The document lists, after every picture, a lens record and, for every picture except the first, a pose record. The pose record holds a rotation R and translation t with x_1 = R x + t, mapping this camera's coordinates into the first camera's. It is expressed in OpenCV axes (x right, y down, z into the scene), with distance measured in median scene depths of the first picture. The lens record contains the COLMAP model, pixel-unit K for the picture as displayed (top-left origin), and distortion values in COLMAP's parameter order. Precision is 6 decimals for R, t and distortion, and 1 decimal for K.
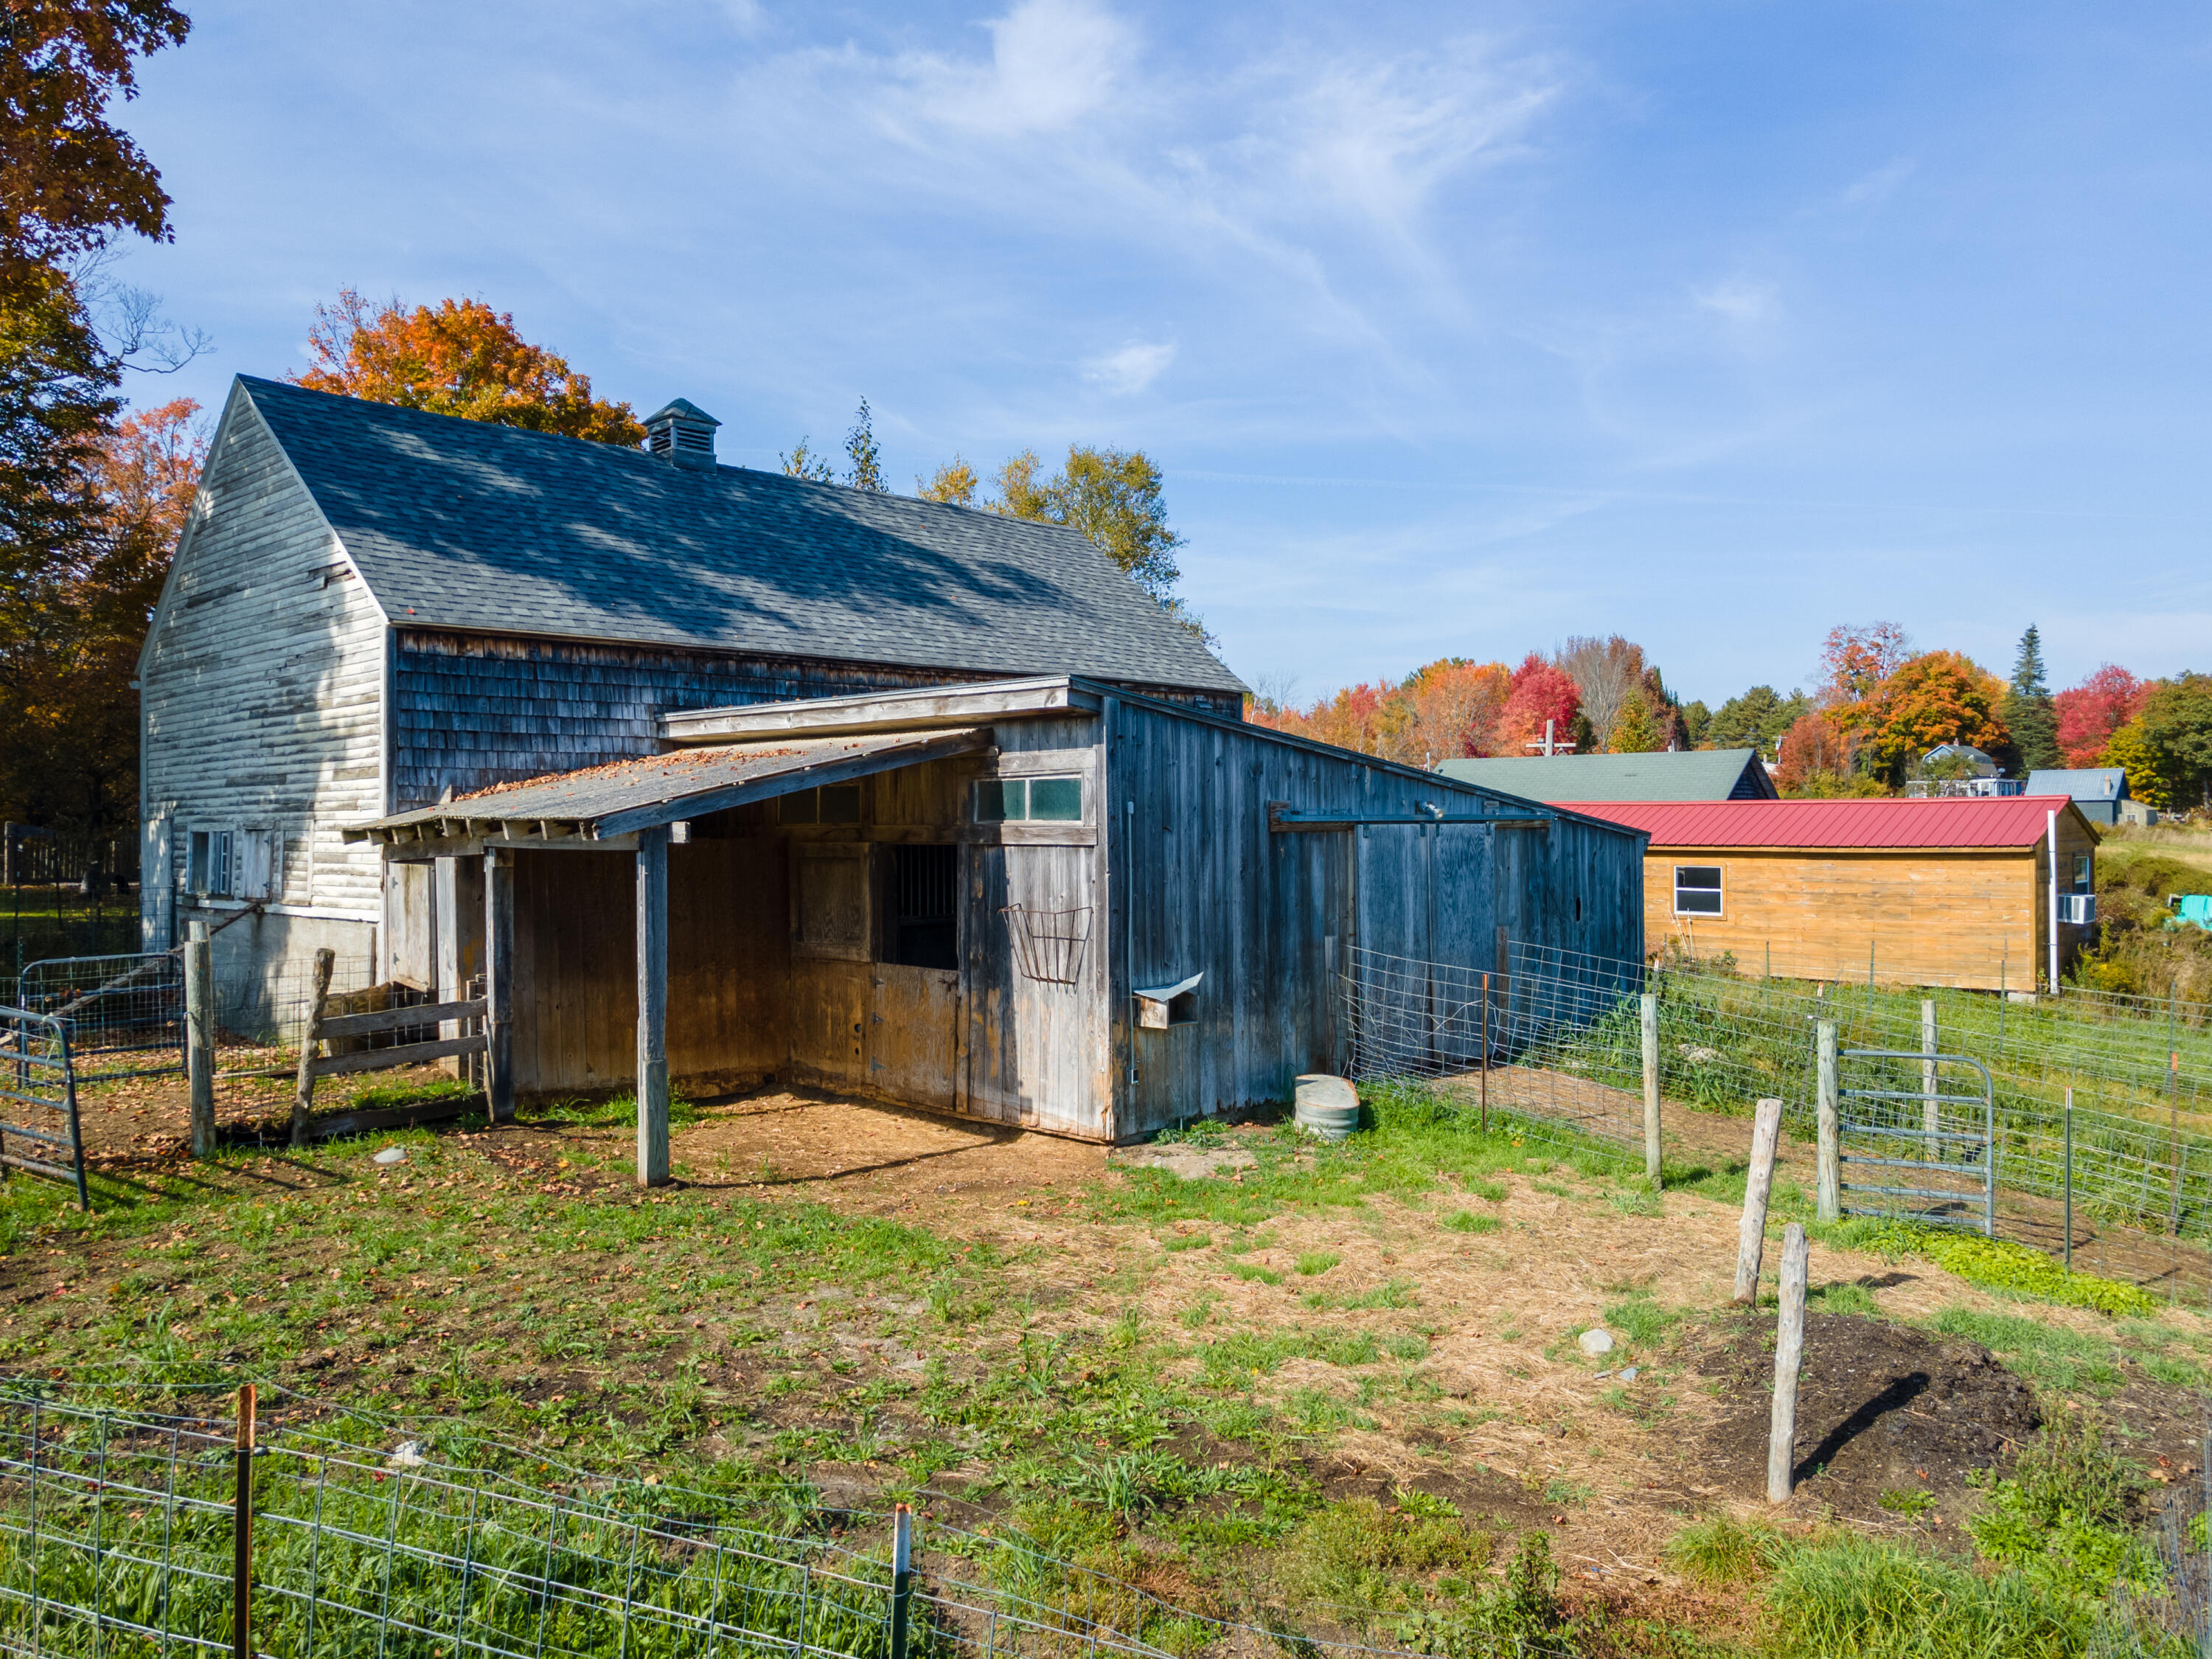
lens RADIAL K [[1664.7, 0, 1100.8], [0, 1664.7, 826.1], [0, 0, 1]] dist [0.046588, 0.058041]
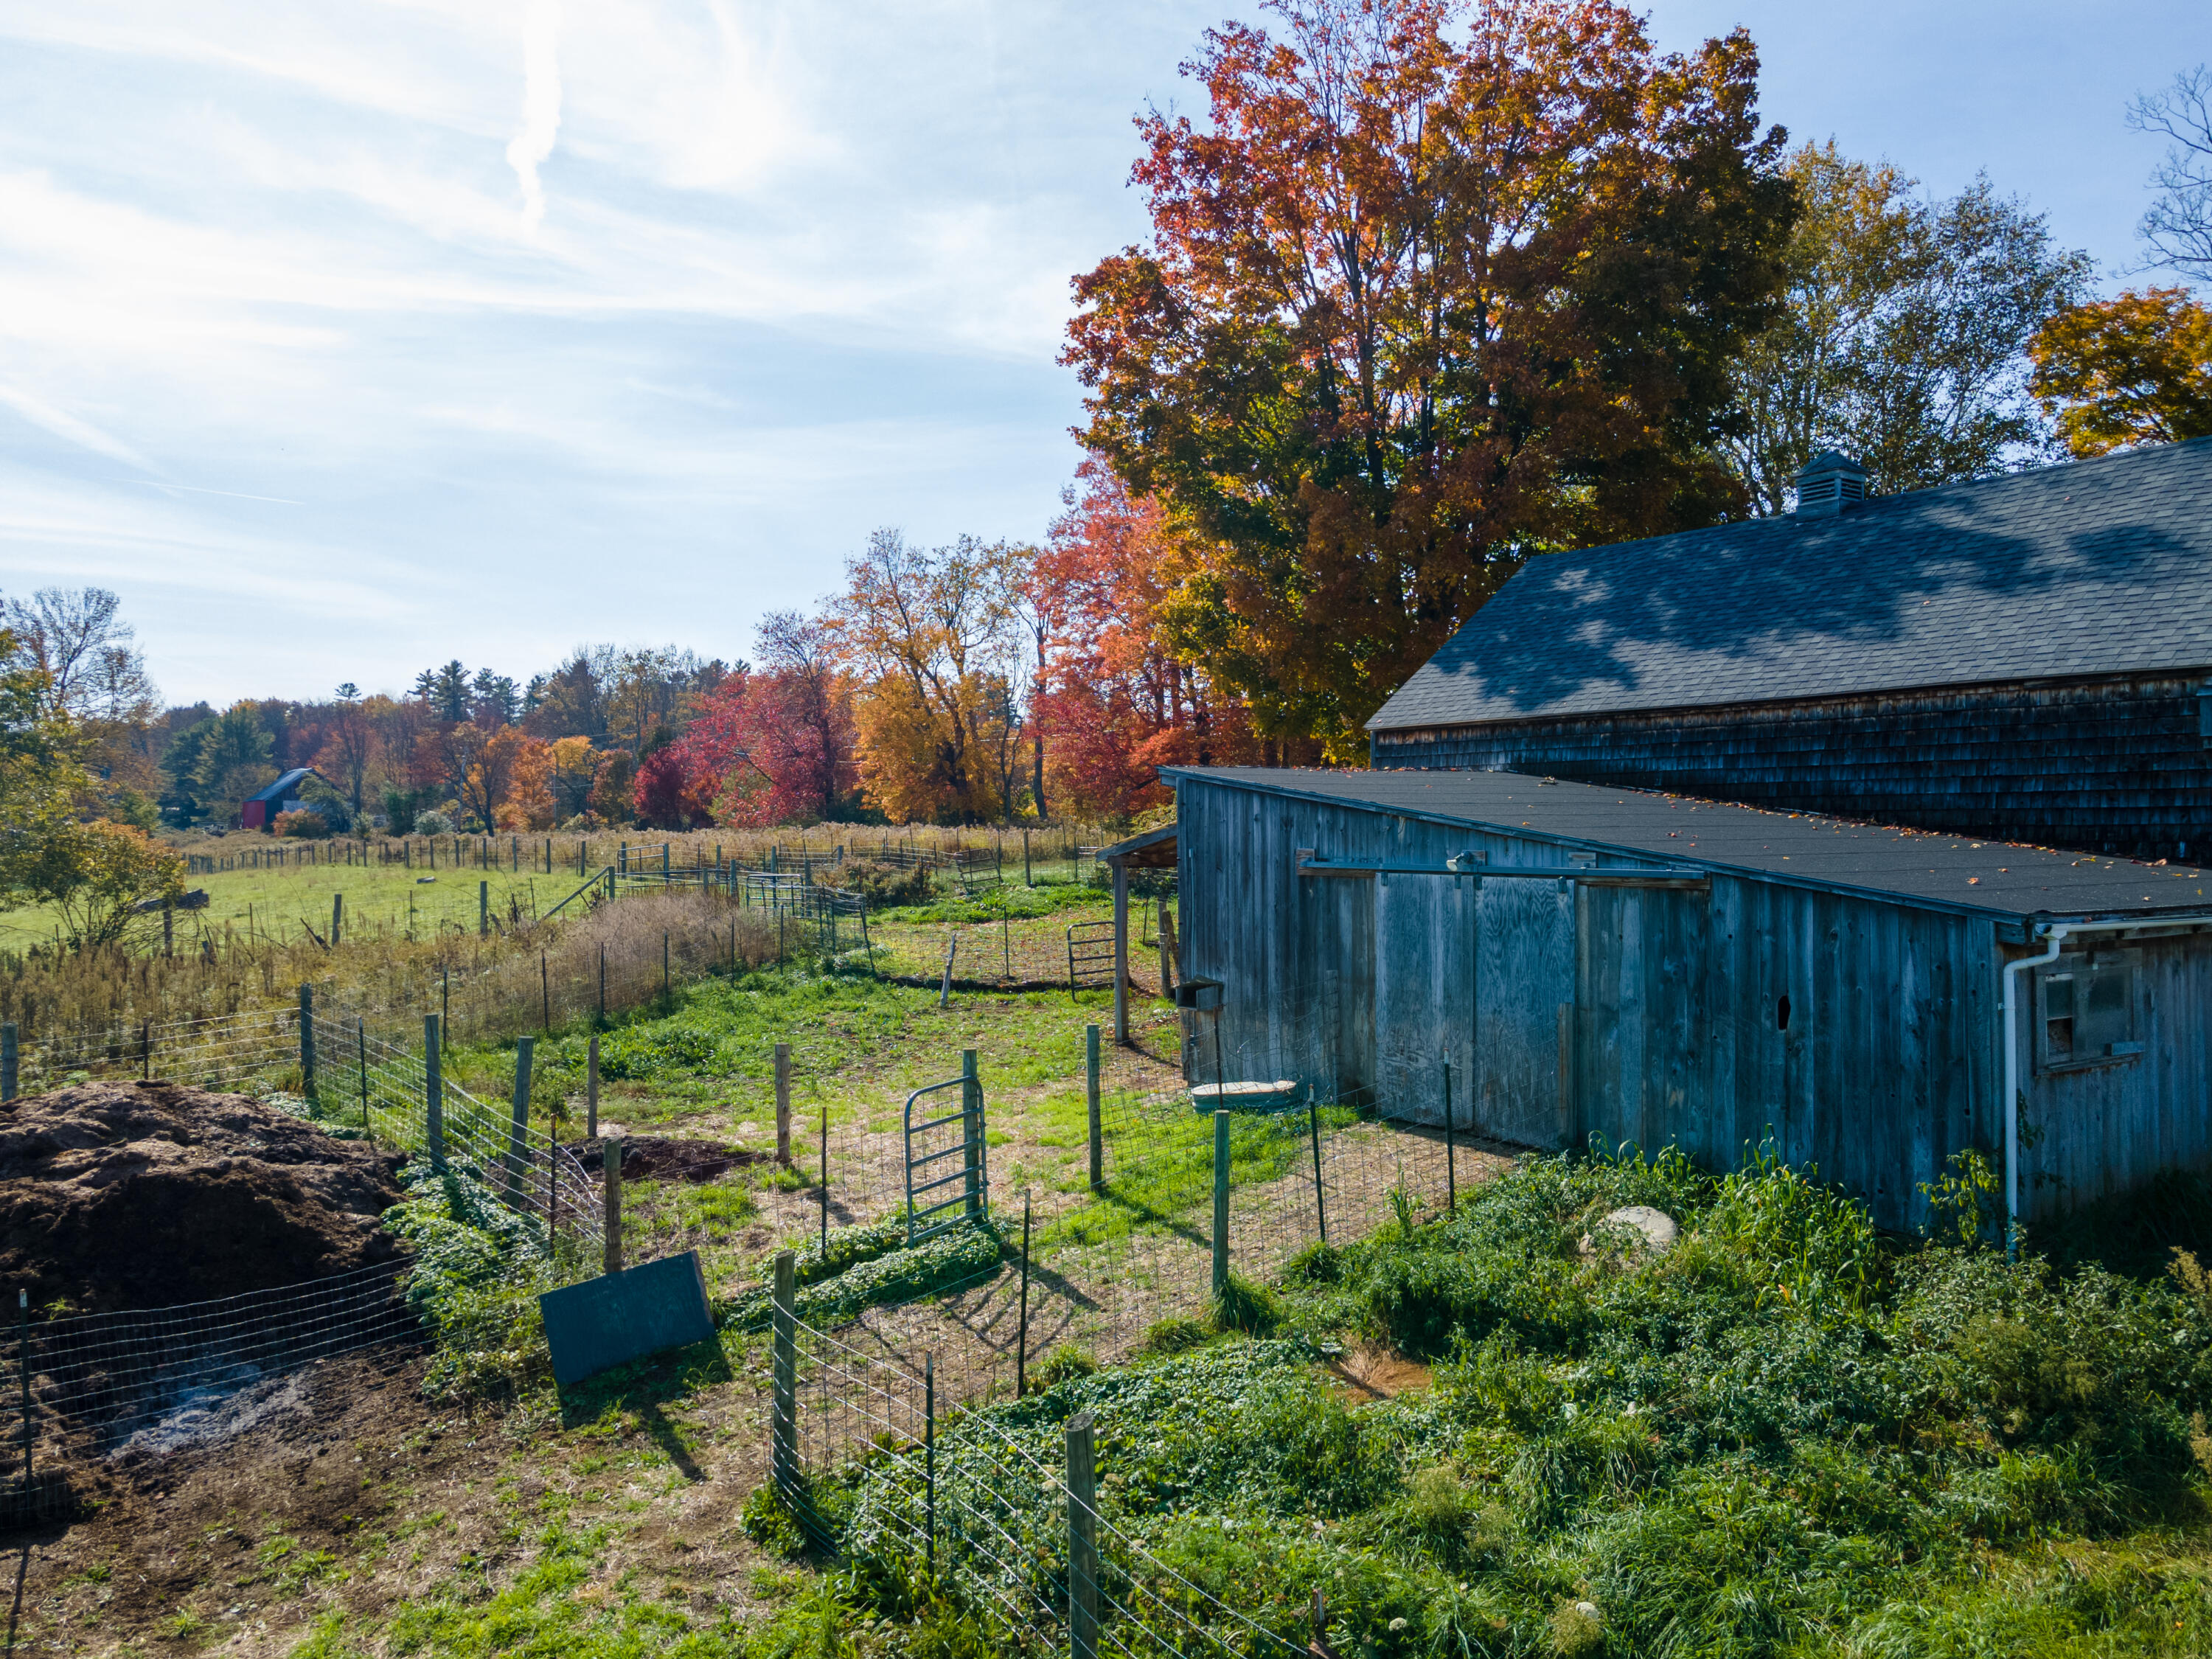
lens RADIAL K [[1664.7, 0, 1100.8], [0, 1664.7, 826.1], [0, 0, 1]] dist [0.046588, 0.058041]
pose [[-0.212646, 0.013935, -0.977030, 1.184465], [0.007086, 0.999894, 0.012719, -0.043654], [0.977104, -0.004219, -0.212722, 1.015009]]
